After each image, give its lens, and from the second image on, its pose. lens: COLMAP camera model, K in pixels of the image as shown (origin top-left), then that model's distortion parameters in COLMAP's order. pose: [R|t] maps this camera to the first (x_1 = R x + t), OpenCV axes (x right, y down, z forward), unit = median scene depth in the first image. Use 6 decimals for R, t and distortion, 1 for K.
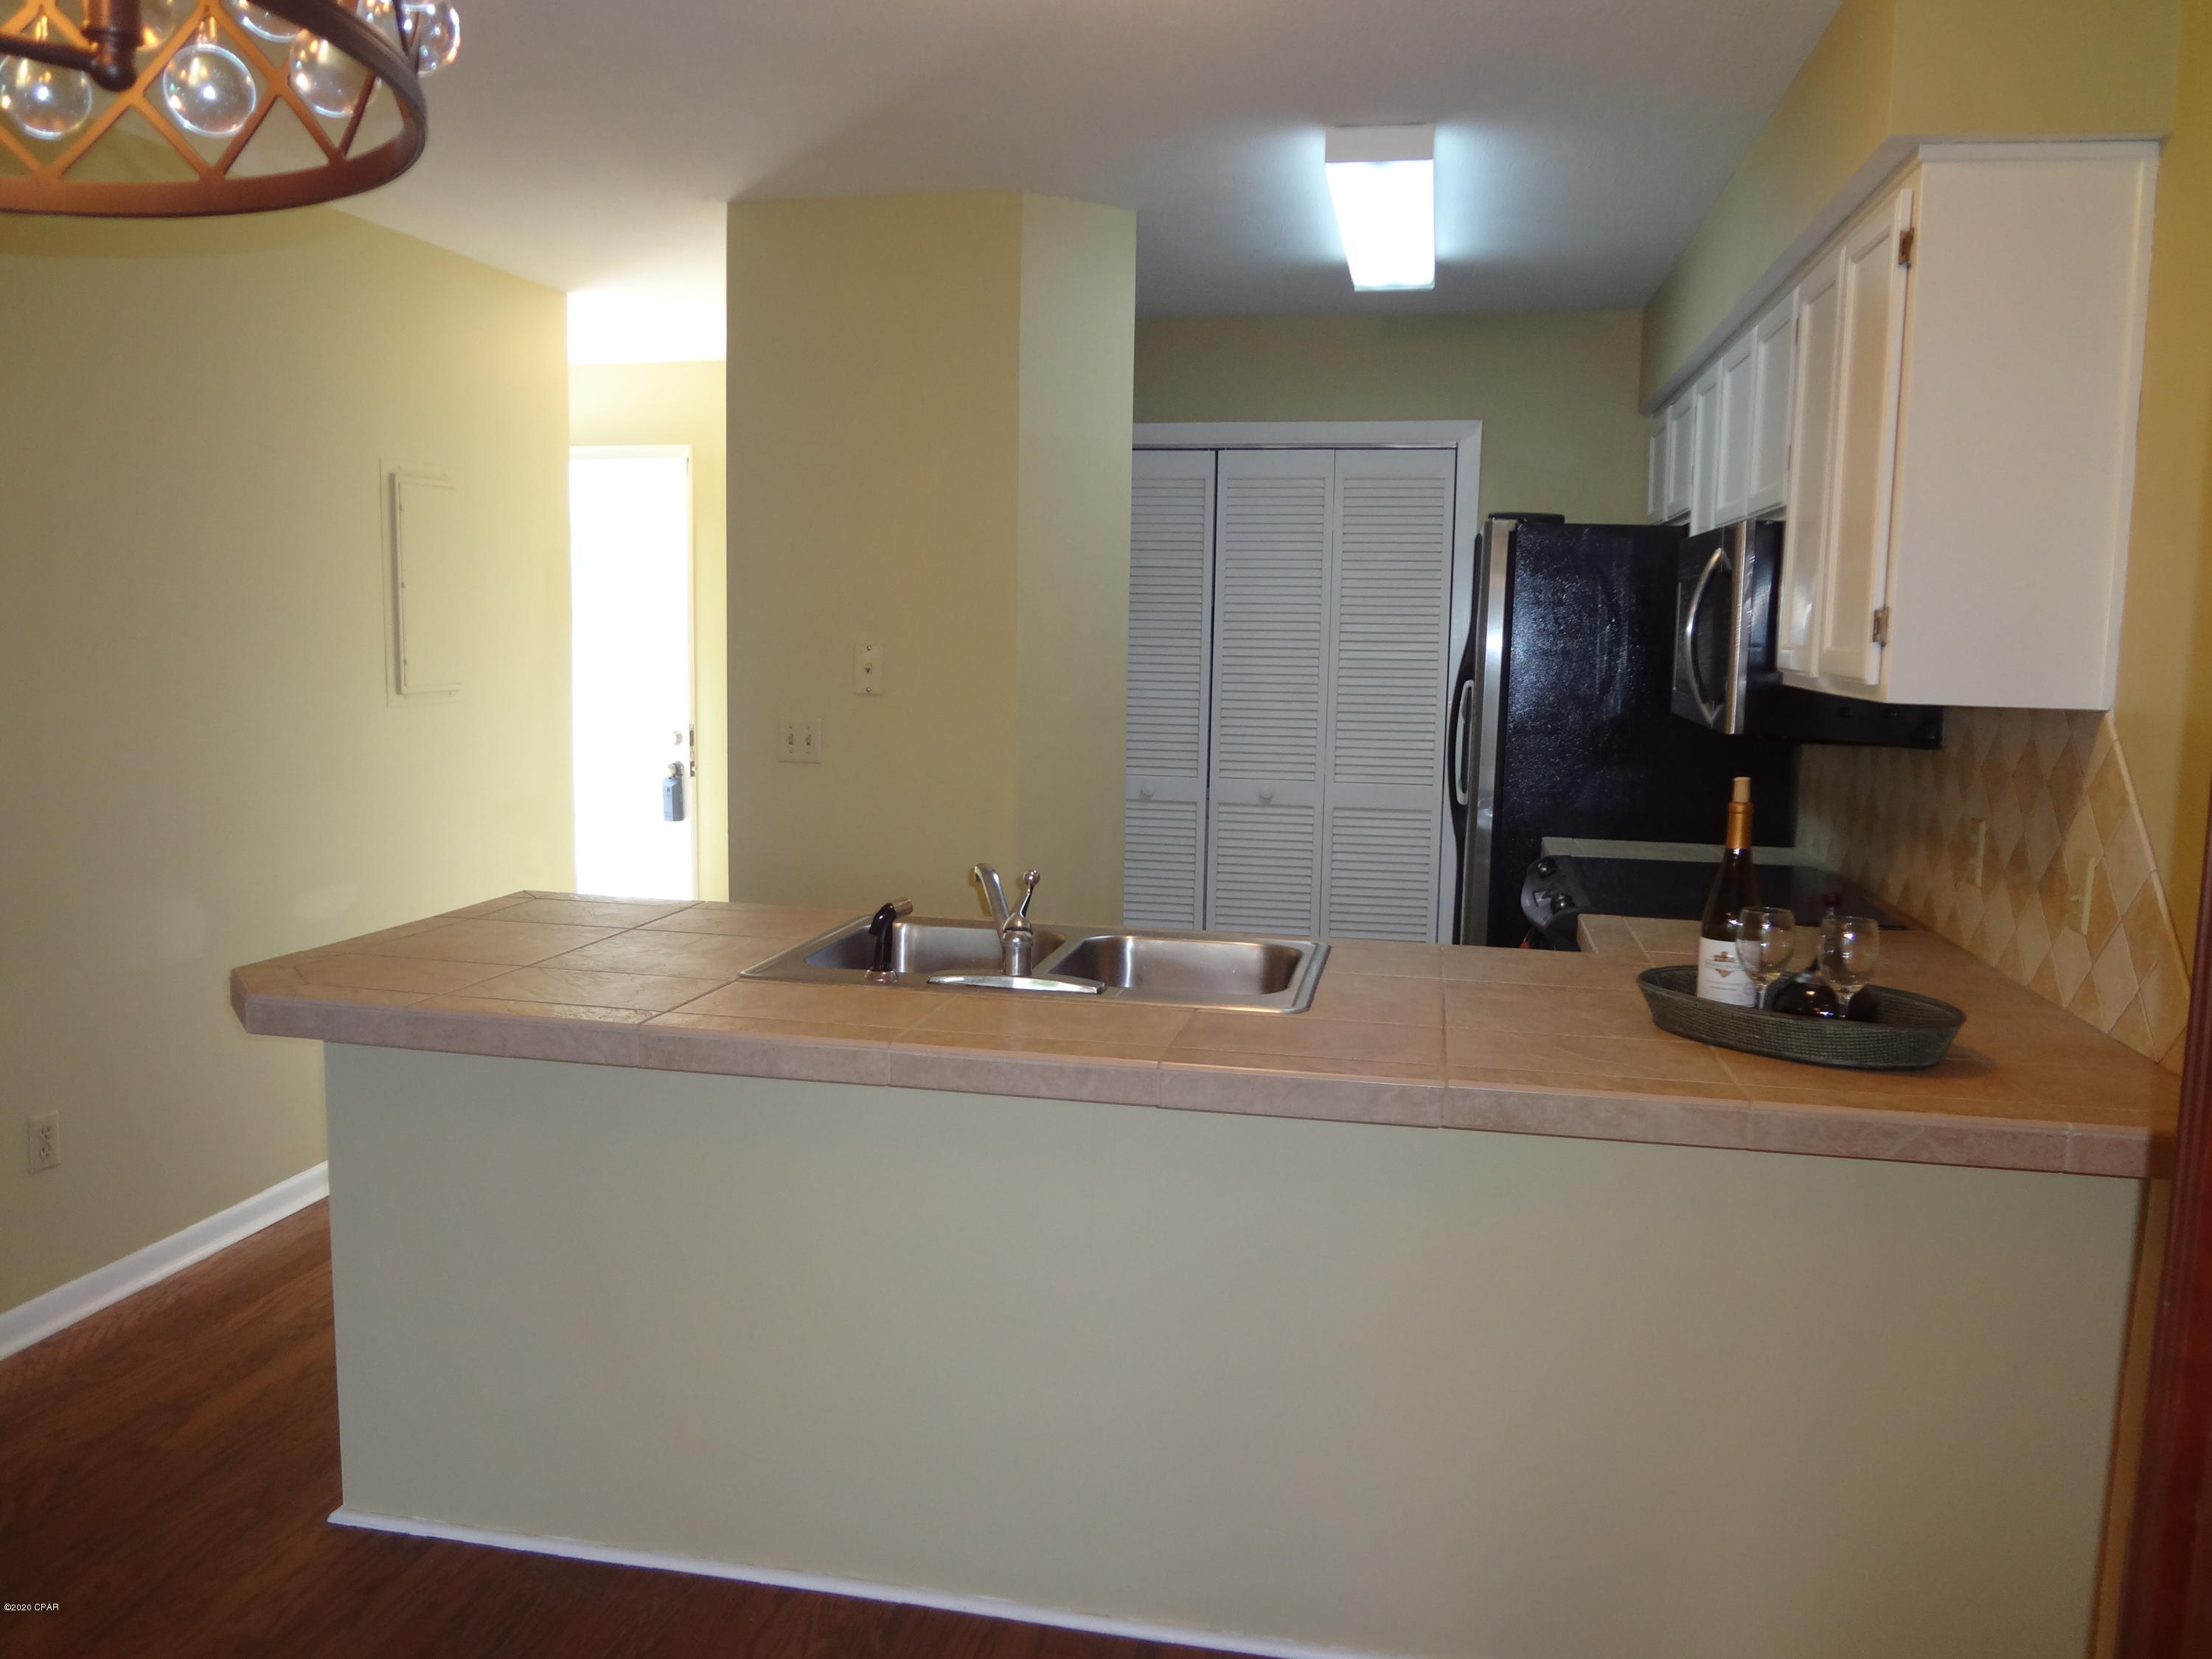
lens RADIAL K [[1653.5, 0, 1113.9], [0, 1653.5, 830.0], [0, 0, 1]] dist [-0.047685, 0.010793]
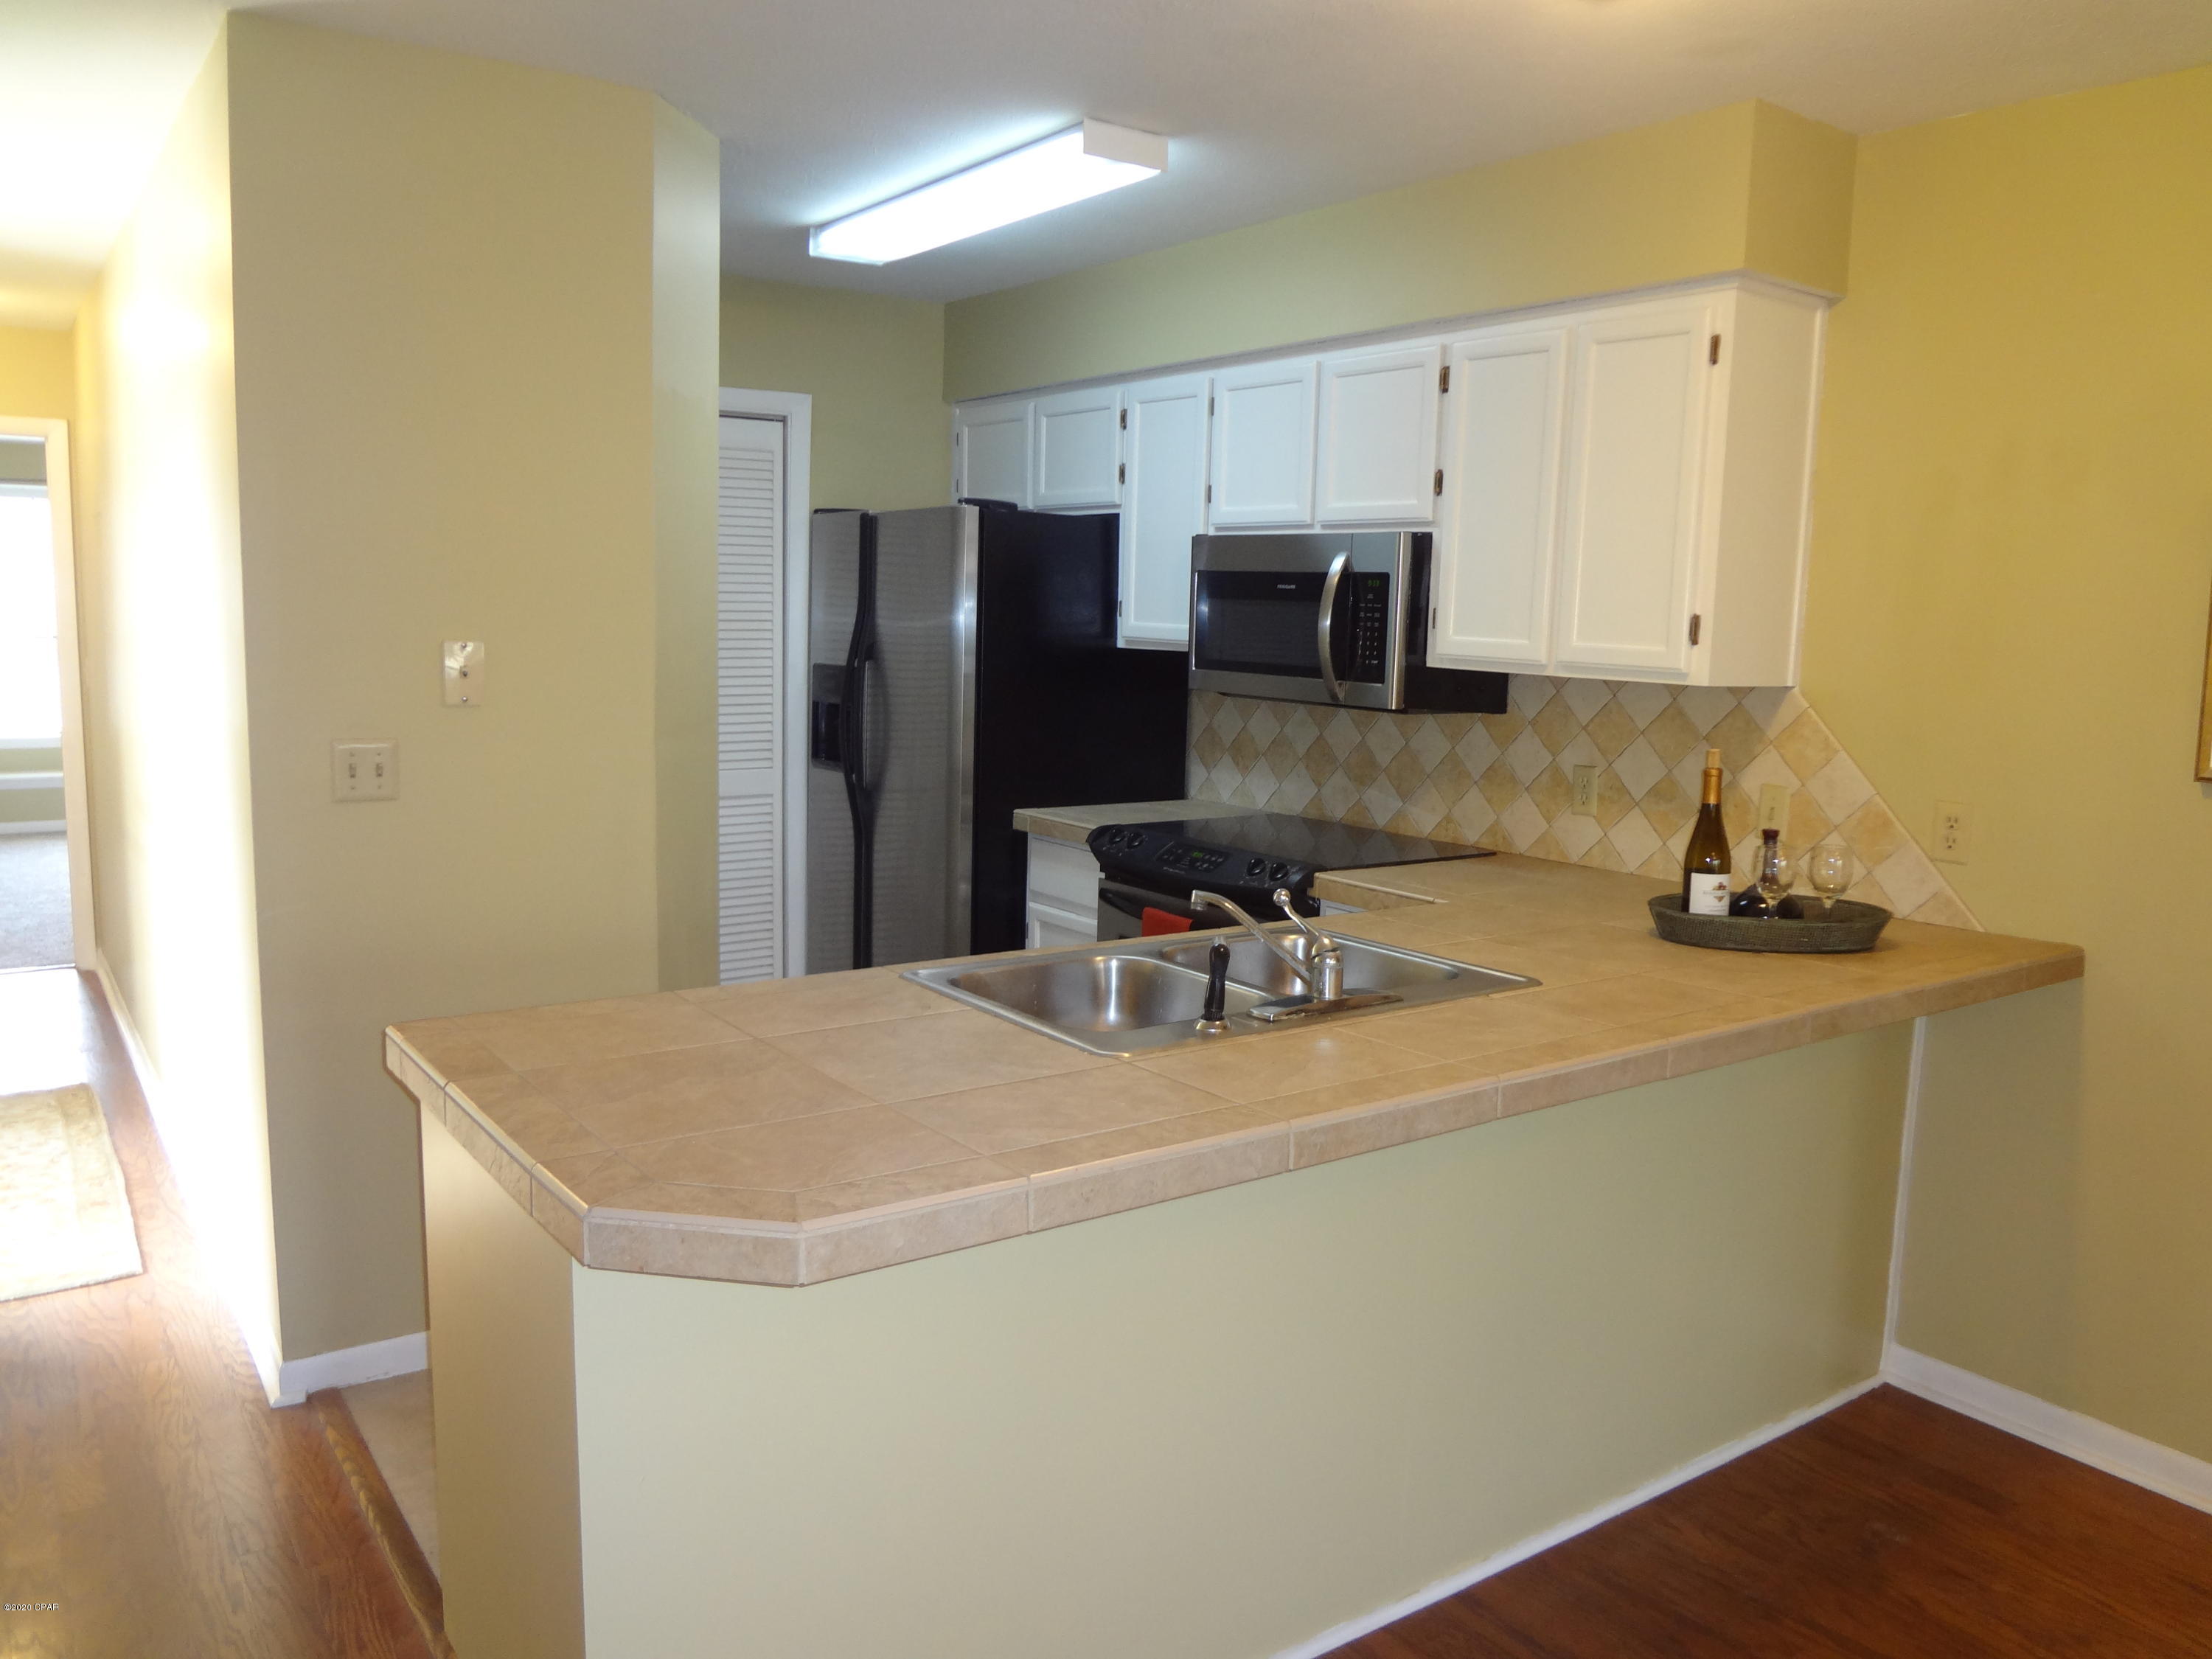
lens RADIAL K [[1653.5, 0, 1108.6], [0, 1653.5, 812.7], [0, 0, 1]] dist [-0.047685, 0.010793]
pose [[0.691988, -0.094061, 0.715755, -0.709288], [0.078188, 0.995408, 0.055220, -0.072610], [-0.717662, 0.017752, 0.696165, 0.344905]]
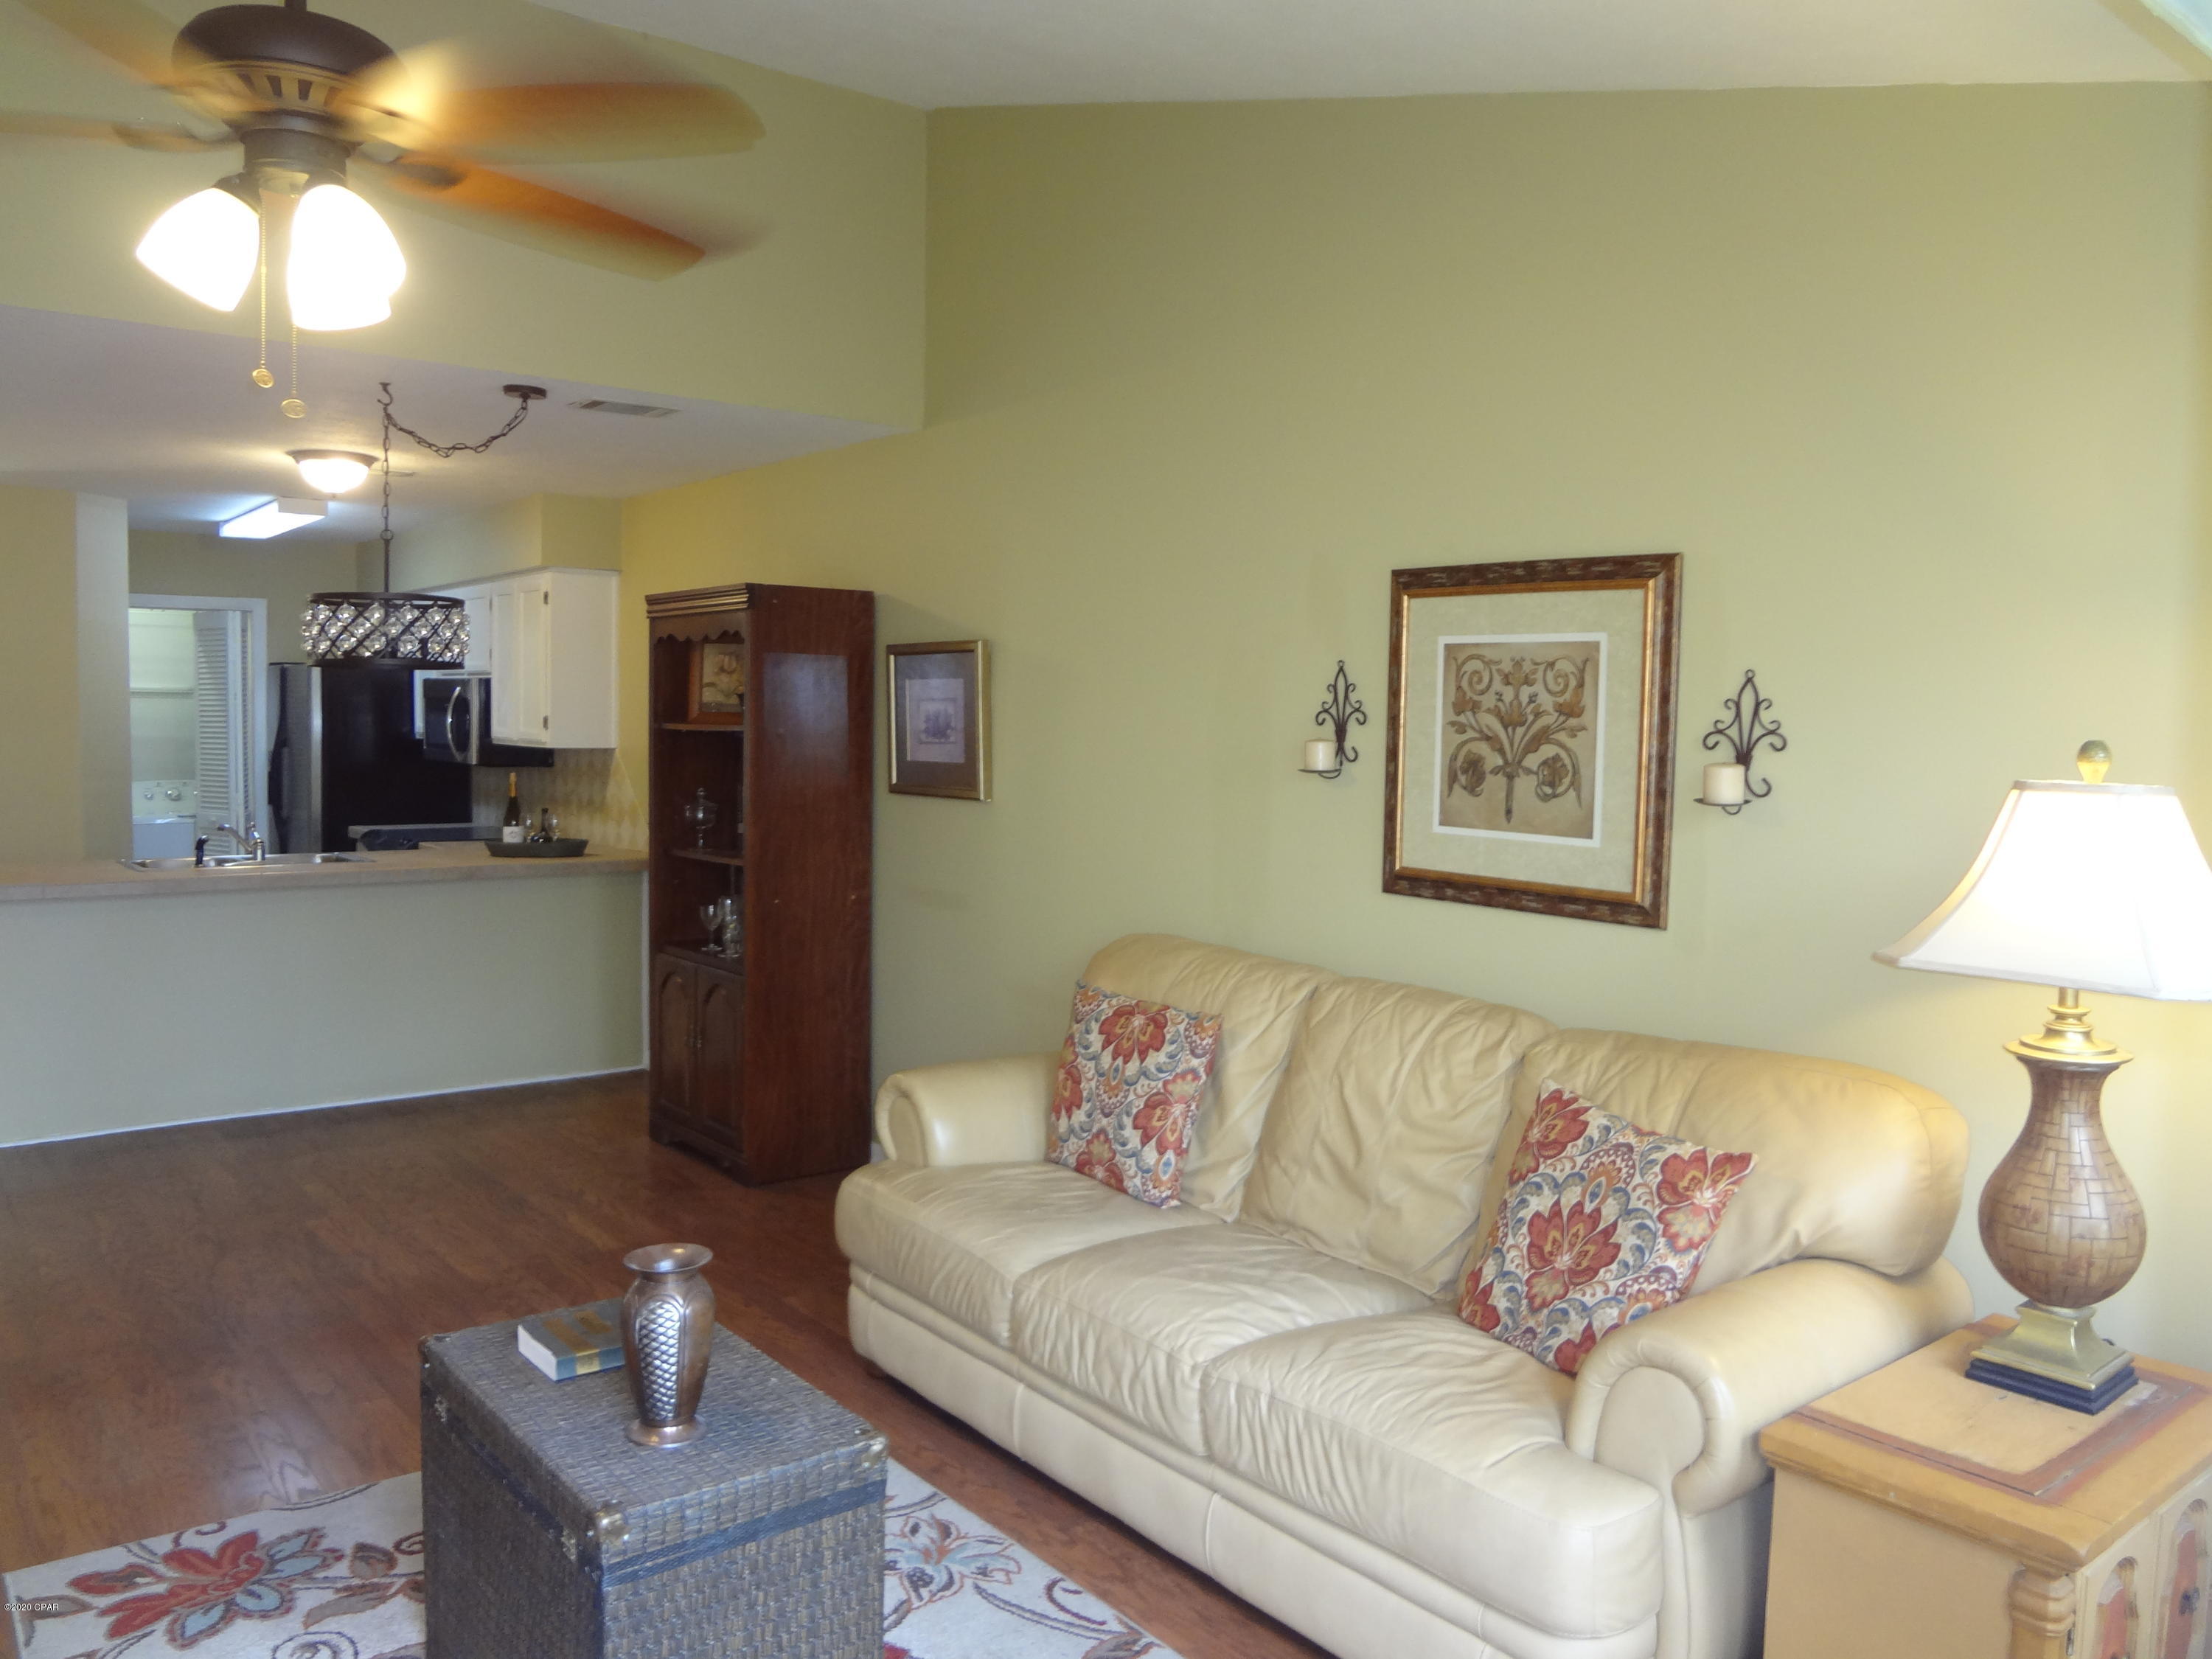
lens RADIAL K [[1653.5, 0, 1120.3], [0, 1653.5, 829.4], [0, 0, 1]] dist [-0.047685, 0.010793]
pose [[0.642040, -0.056931, 0.764554, -0.983297], [0.089129, 0.996020, -0.000679, 0.141125], [-0.761473, 0.068580, 0.644559, -1.453719]]
